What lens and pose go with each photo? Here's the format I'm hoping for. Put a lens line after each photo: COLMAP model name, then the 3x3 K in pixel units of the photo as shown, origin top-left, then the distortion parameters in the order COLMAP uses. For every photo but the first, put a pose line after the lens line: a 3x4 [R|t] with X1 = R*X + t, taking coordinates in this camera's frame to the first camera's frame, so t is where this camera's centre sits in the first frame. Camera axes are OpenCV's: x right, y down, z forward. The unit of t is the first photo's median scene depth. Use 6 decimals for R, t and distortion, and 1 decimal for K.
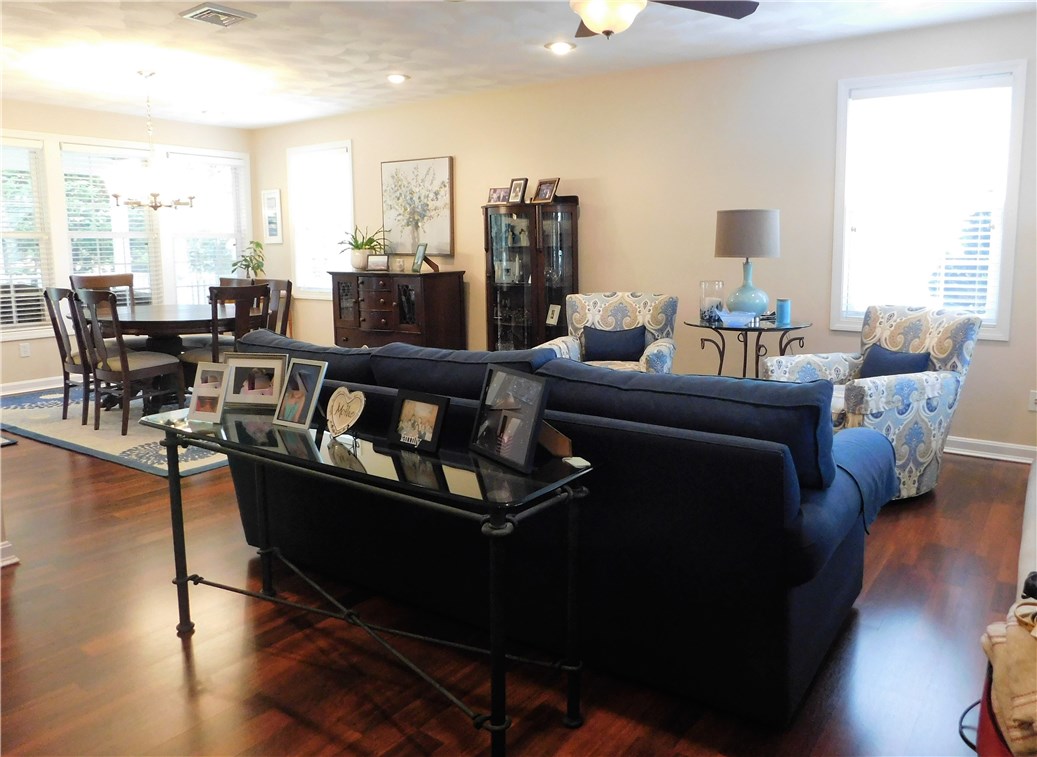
lens RADIAL K [[760.2, 0, 559.5], [0, 760.2, 332.7], [0, 0, 1]] dist [-0.023960, 0.016148]
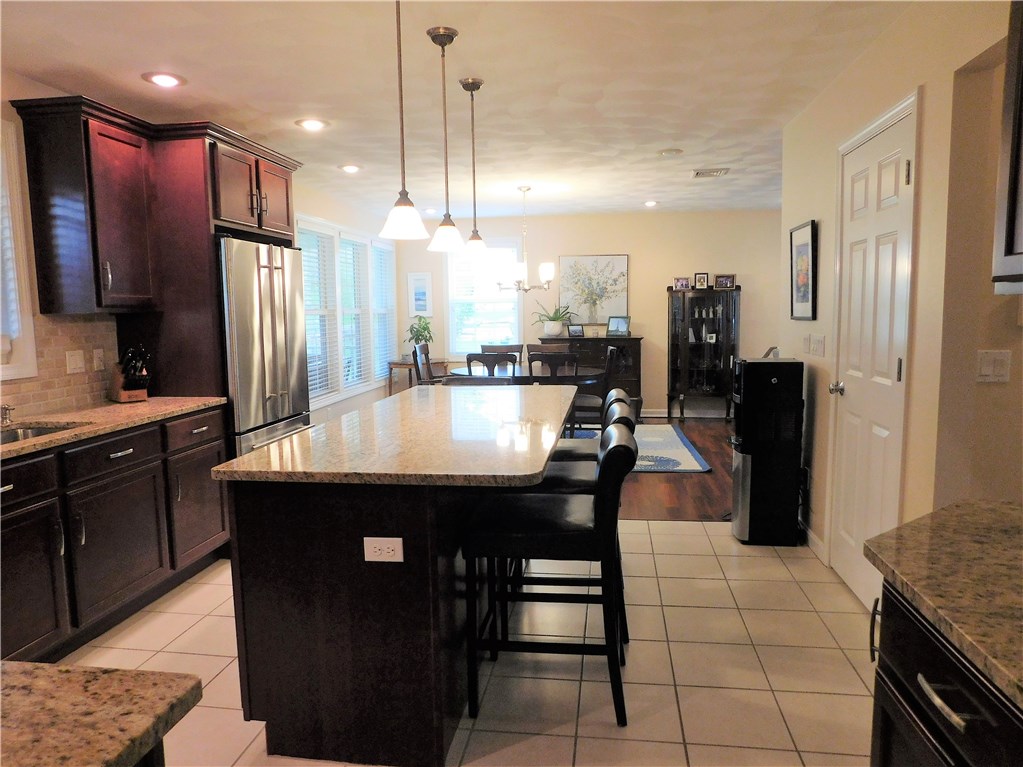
lens RADIAL K [[681.8, 0, 513.0], [0, 681.8, 381.1], [0, 0, 1]] dist [-0.067550, 0.049940]
pose [[0.892806, -0.050504, 0.447601, -1.087012], [0.059510, 0.998209, -0.006072, -0.002518], [-0.446492, 0.032058, 0.894213, -0.033703]]
